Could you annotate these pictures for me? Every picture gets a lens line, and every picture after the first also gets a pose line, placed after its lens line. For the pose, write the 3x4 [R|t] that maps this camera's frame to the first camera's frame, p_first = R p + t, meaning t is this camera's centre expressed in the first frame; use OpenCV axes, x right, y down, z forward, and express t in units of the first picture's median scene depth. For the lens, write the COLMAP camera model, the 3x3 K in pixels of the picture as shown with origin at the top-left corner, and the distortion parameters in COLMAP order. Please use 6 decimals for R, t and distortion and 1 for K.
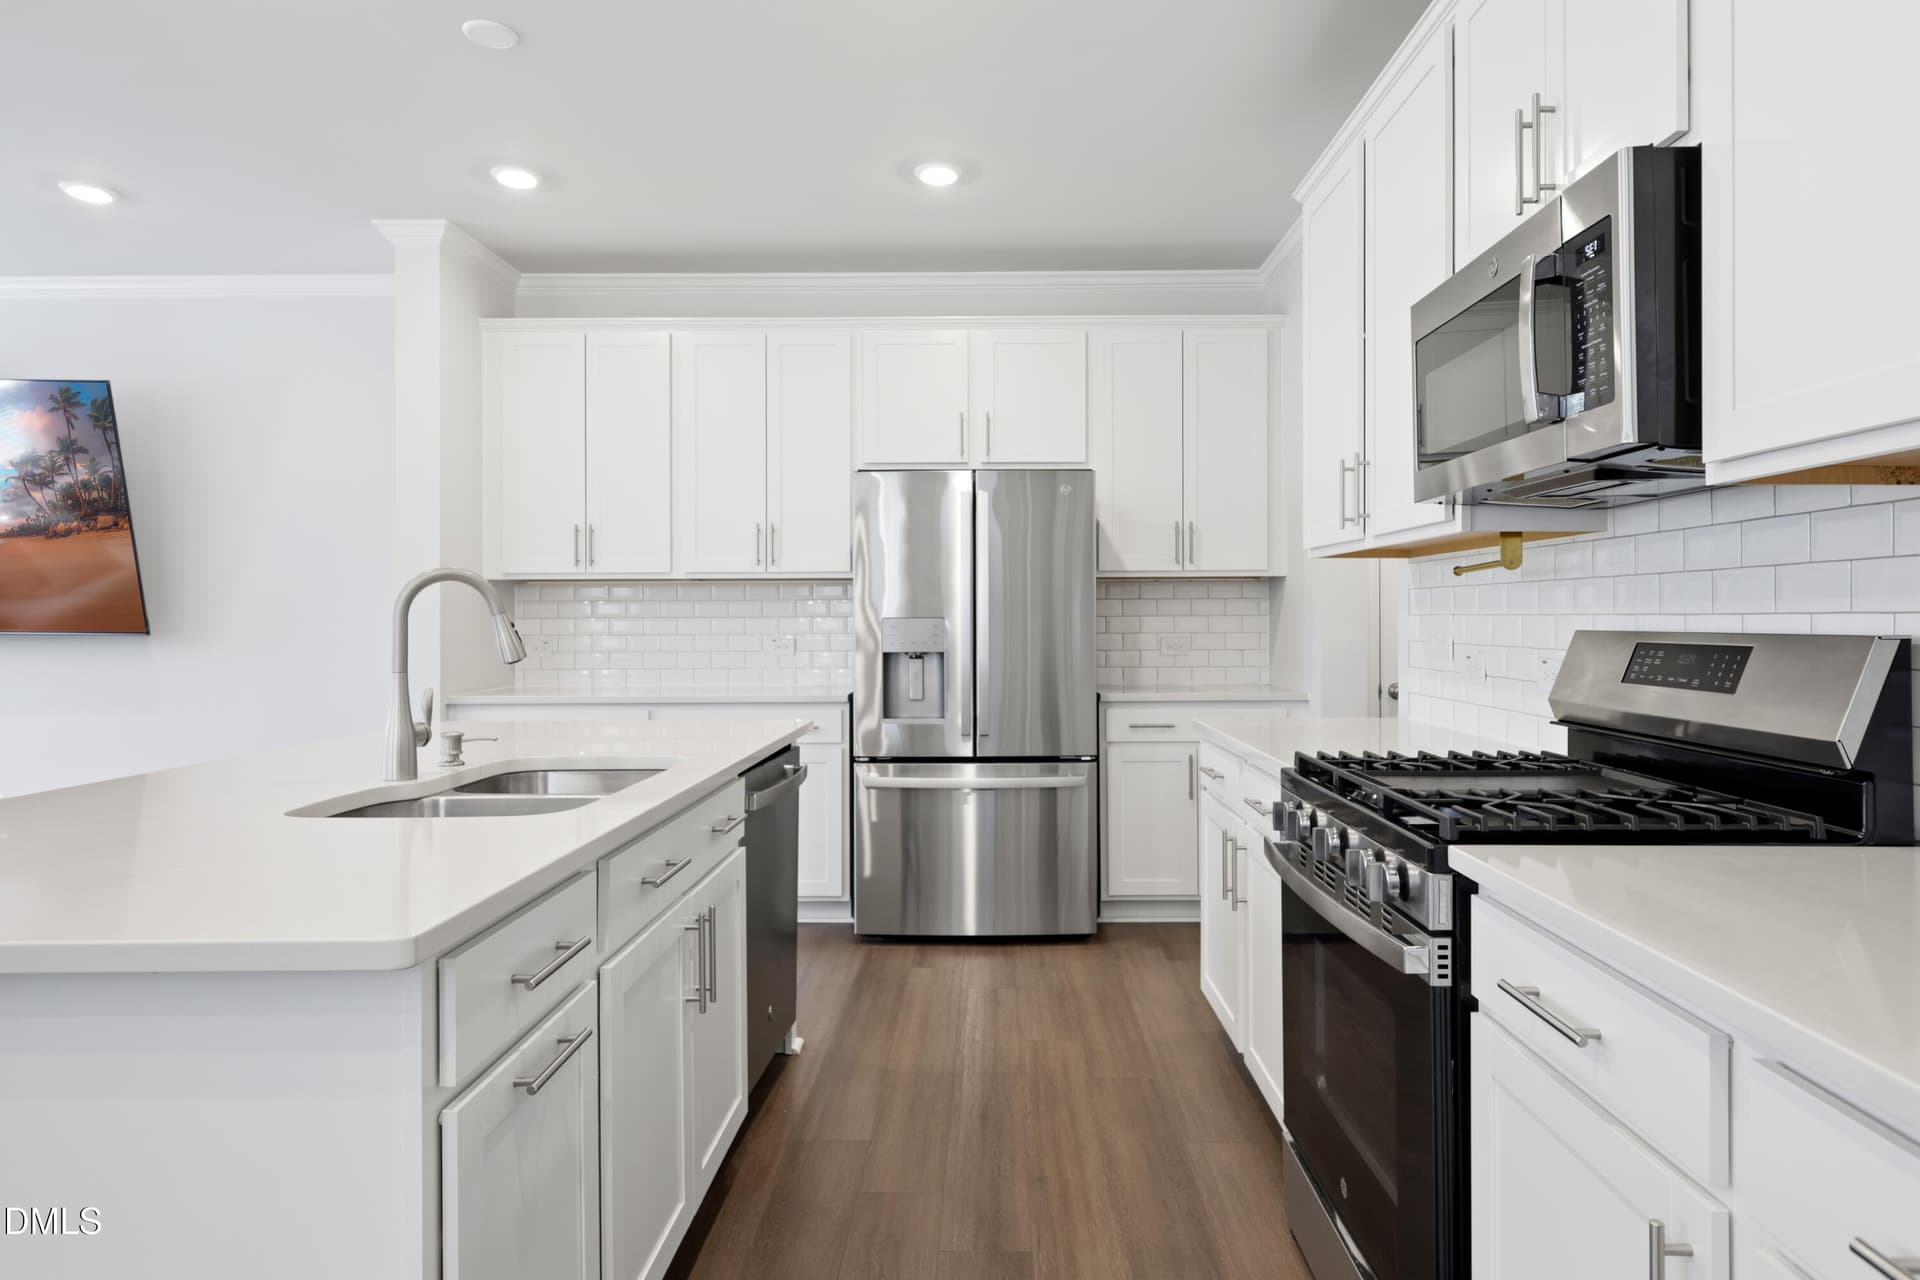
lens RADIAL K [[1108.0, 0, 983.4], [0, 1108.0, 614.5], [0, 0, 1]] dist [0.003876, 0.002810]
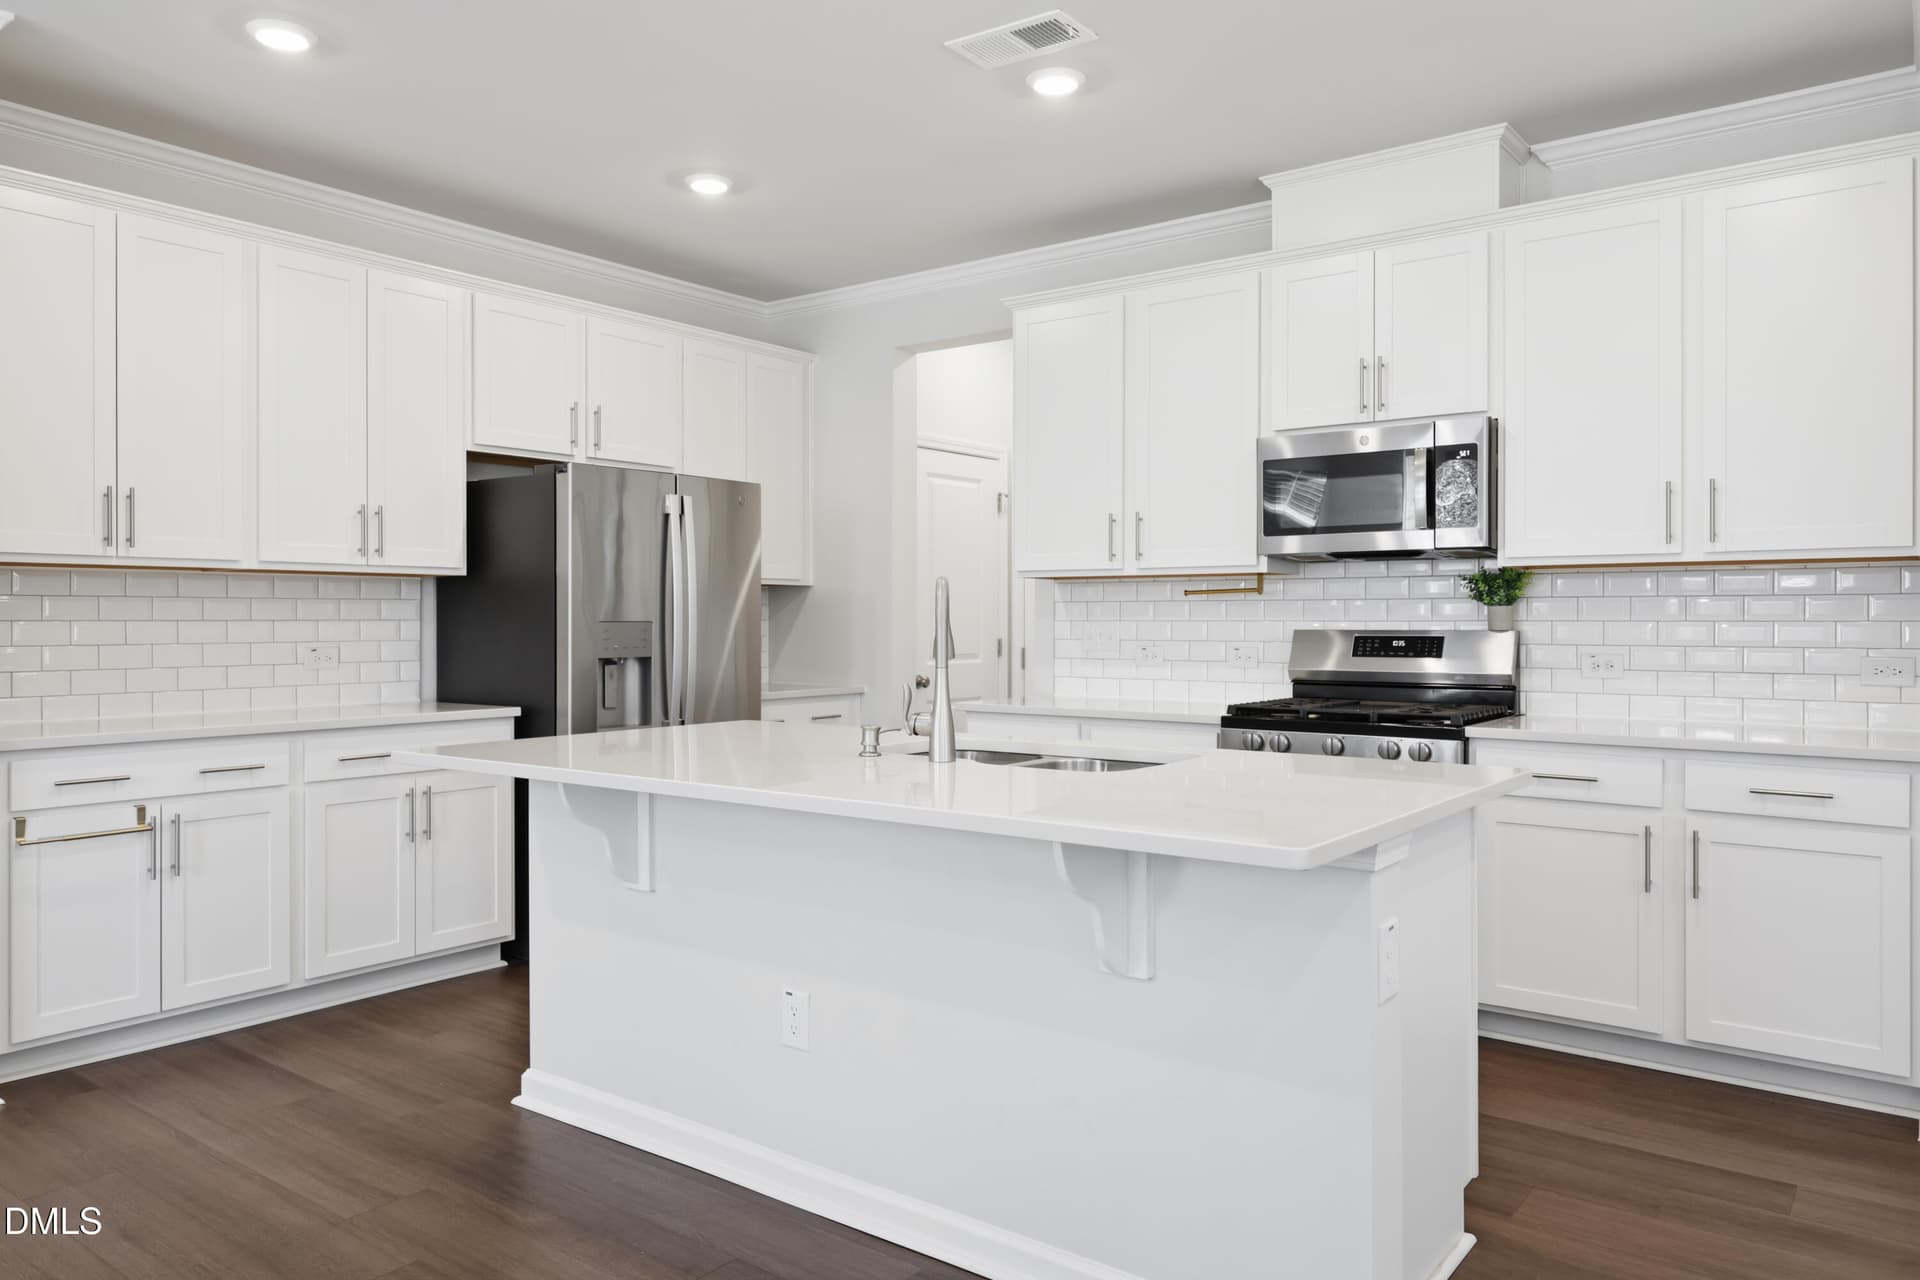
lens RADIAL K [[1309.5, 0, 969.6], [0, 1309.5, 623.0], [0, 0, 1]] dist [0.012337, -0.008608]
pose [[0.598462, 0.001396, 0.801150, -1.240067], [-0.004182, 0.999990, 0.001382, 0.002384], [-0.801140, -0.004177, 0.598462, 0.131589]]
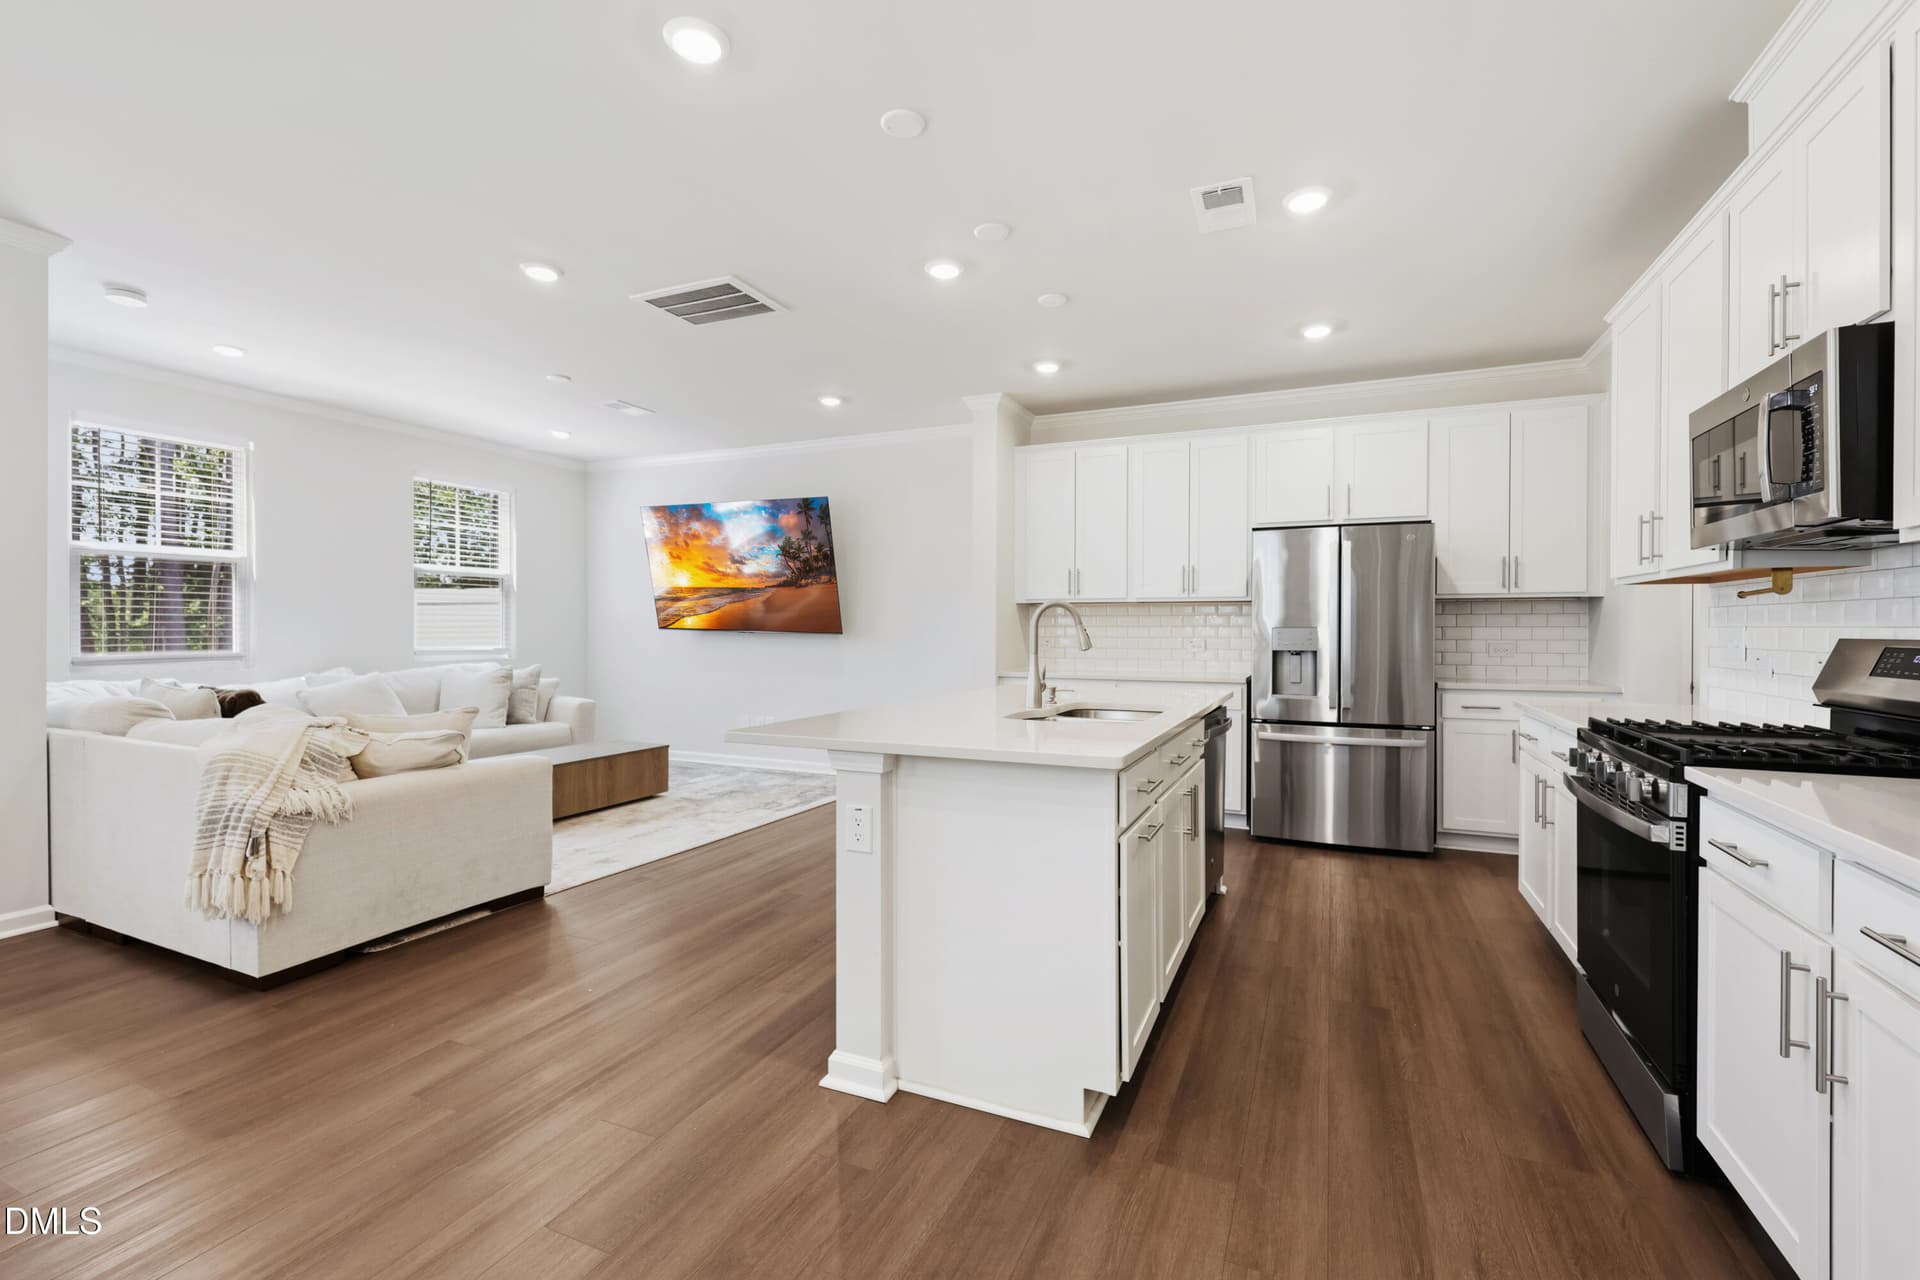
lens RADIAL K [[830.1, 0, 966.5], [0, 830.1, 631.1], [0, 0, 1]] dist [0.002741, 0.000484]
pose [[0.918439, 0.007162, -0.395497, -0.041760], [-0.004251, 0.999957, 0.008236, 0.000883], [0.395539, -0.005883, 0.918430, -0.314754]]
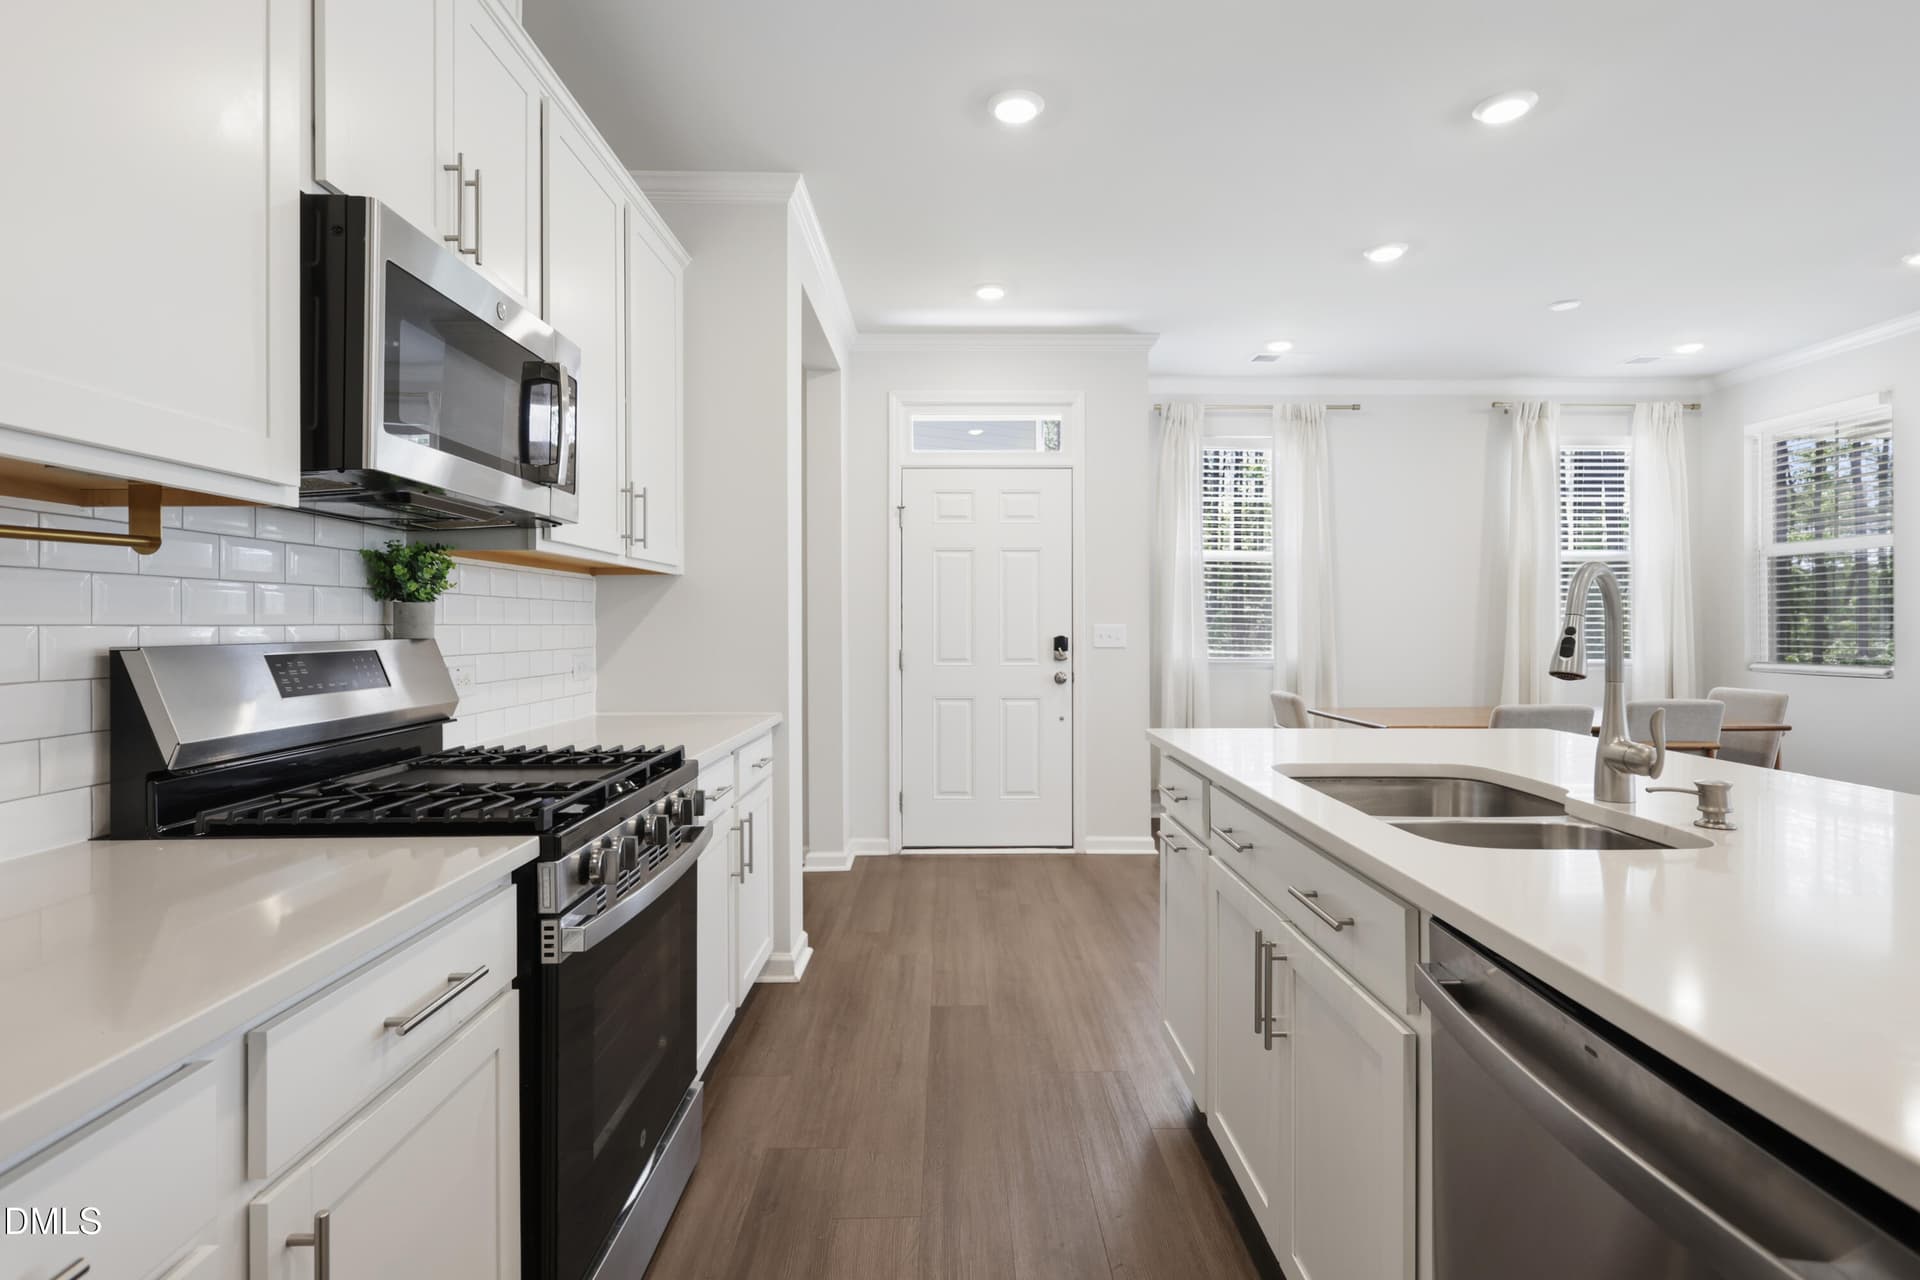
lens RADIAL K [[913.0, 0, 967.1], [0, 913.0, 628.6], [0, 0, 1]] dist [-0.001733, 0.000040]
pose [[-0.999615, 0.009136, -0.026191, 0.010547], [0.009164, 0.999958, -0.000942, 0.007069], [0.026181, -0.001181, -0.999657, 1.335353]]
